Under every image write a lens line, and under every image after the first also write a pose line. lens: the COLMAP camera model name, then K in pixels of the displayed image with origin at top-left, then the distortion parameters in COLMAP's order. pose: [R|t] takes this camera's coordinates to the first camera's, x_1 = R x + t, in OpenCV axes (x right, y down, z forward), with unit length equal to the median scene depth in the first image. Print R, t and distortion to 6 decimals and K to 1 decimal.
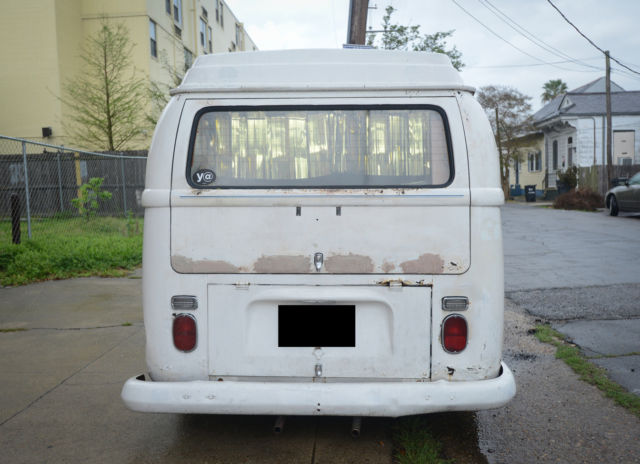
lens RADIAL K [[594.9, 0, 333.9], [0, 594.9, 231.5], [0, 0, 1]] dist [-0.006337, -0.004810]
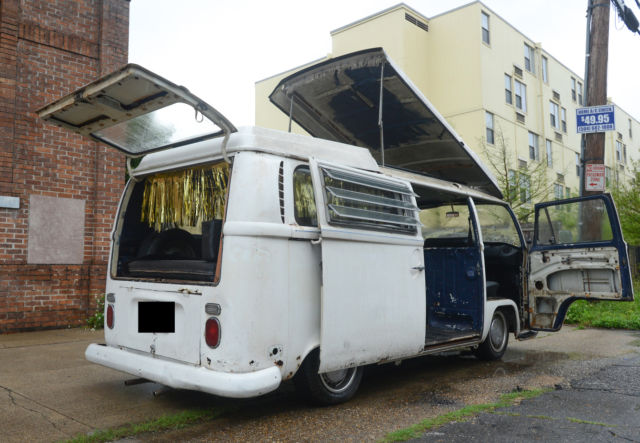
lens RADIAL K [[555.9, 0, 286.0], [0, 555.9, 223.0], [0, 0, 1]] dist [-0.007761, -0.004230]
pose [[0.734199, -0.037697, -0.677887, 1.146405], [-0.066473, 0.989669, -0.127031, 0.076370], [0.675672, 0.138327, 0.724108, 0.181520]]
